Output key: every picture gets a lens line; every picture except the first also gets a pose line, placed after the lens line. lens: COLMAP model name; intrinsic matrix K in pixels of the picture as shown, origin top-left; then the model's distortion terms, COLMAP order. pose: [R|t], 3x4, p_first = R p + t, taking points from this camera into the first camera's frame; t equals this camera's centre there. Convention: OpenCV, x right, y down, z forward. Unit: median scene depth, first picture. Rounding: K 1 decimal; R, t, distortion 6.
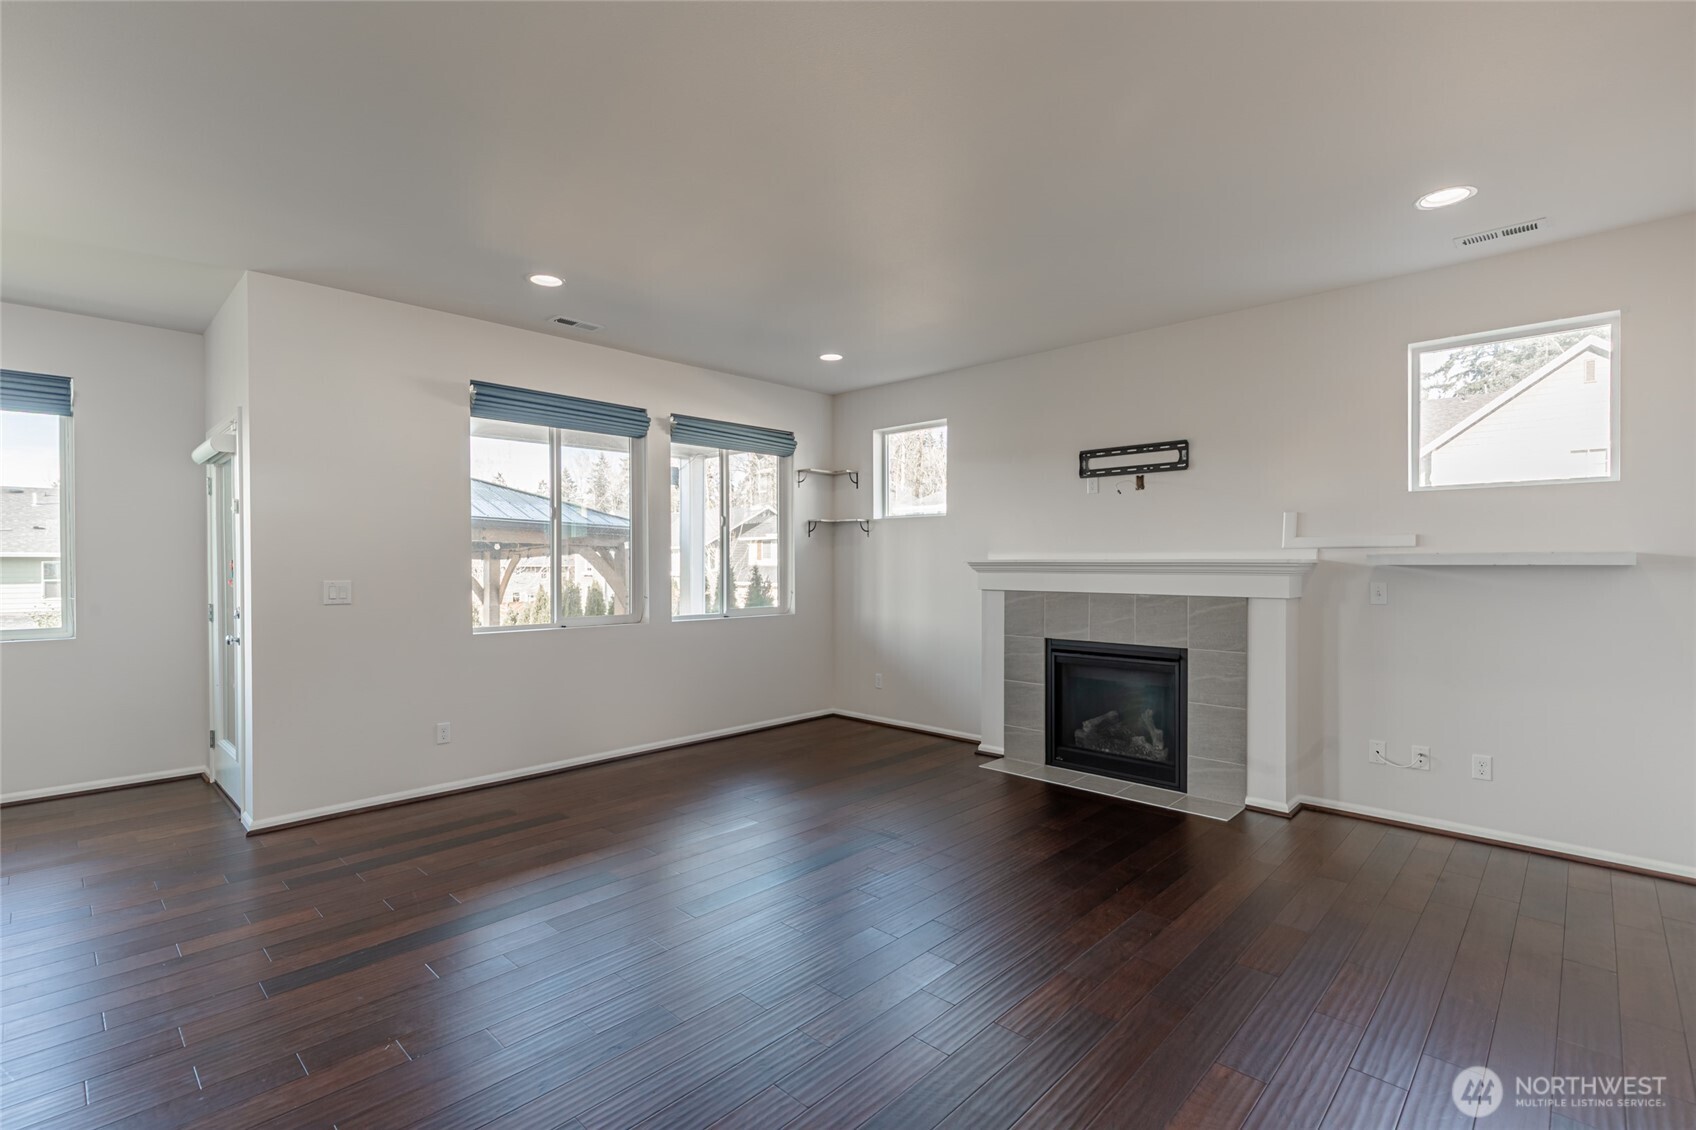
lens RADIAL K [[771.3, 0, 843.7], [0, 771.3, 554.4], [0, 0, 1]] dist [-0.000206, -0.000708]
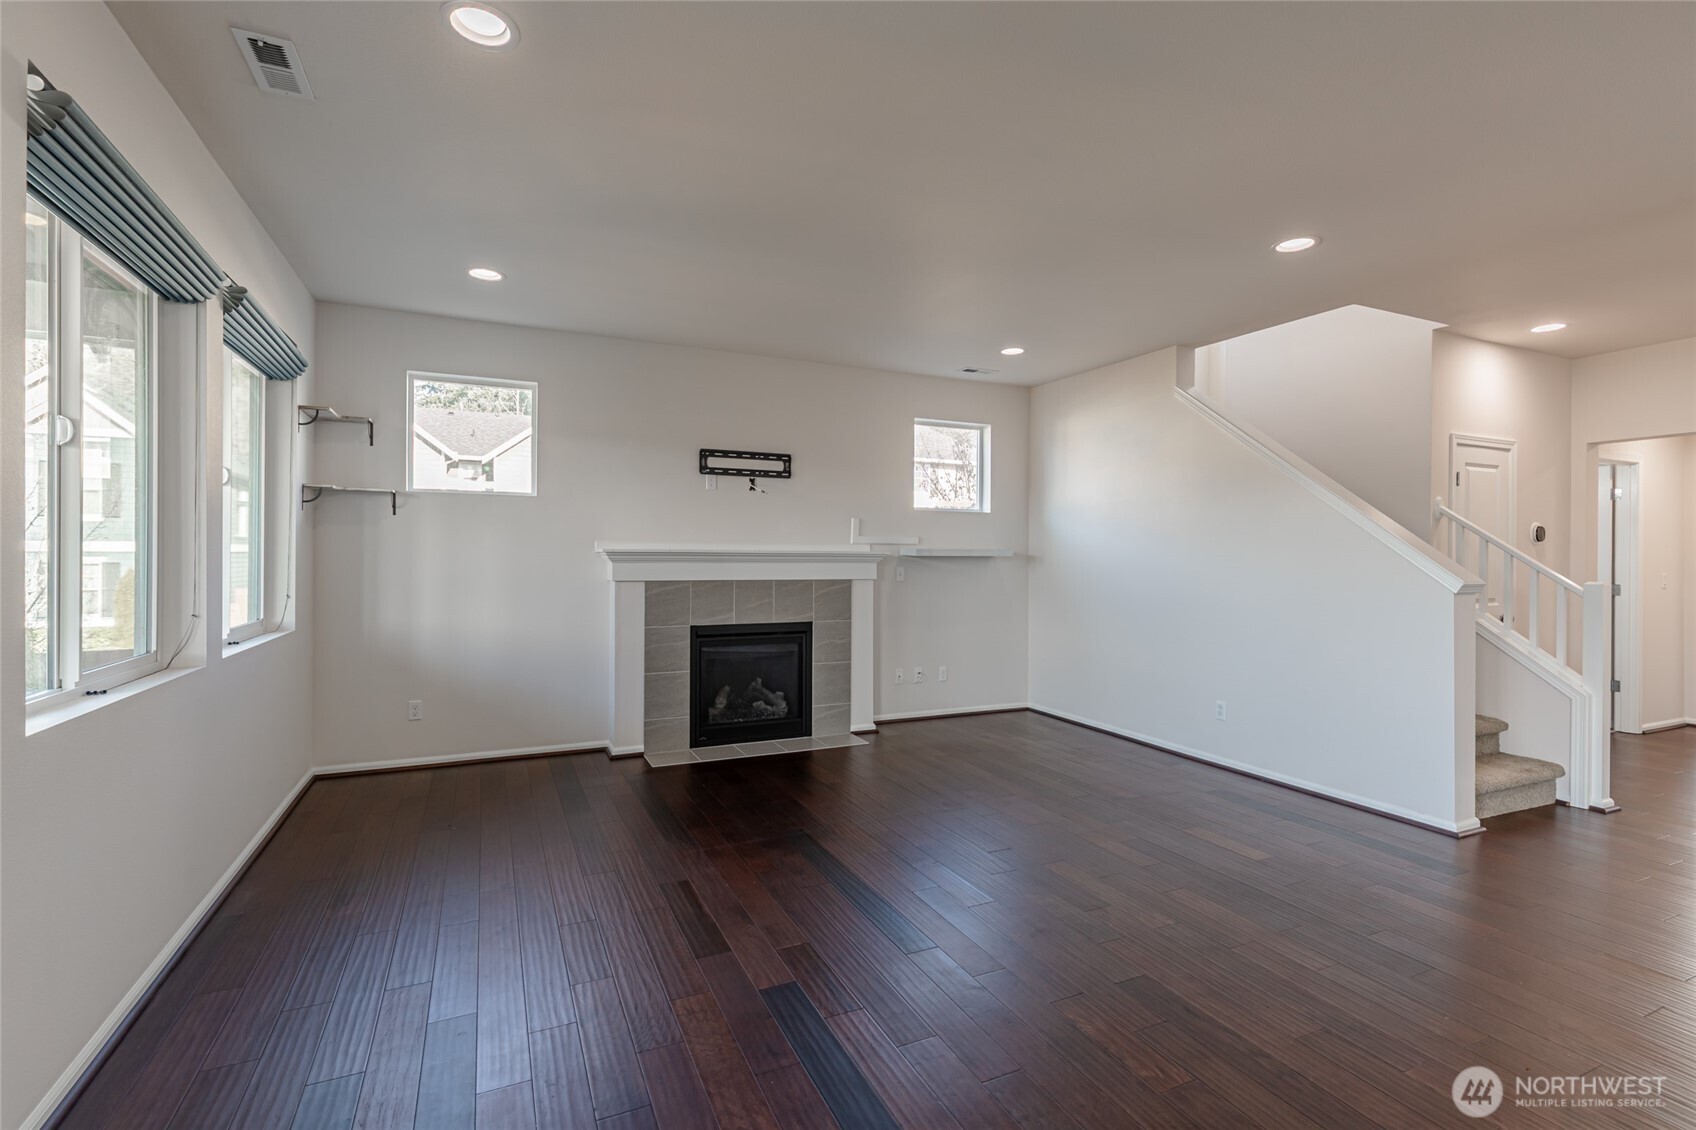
lens RADIAL K [[771.3, 0, 843.7], [0, 771.3, 554.4], [0, 0, 1]] dist [-0.000206, -0.000708]
pose [[0.357762, 0.008078, 0.933778, -0.645887], [-0.012949, 0.999909, -0.003689, 0.014543], [-0.933723, -0.010771, 0.357834, 0.451204]]
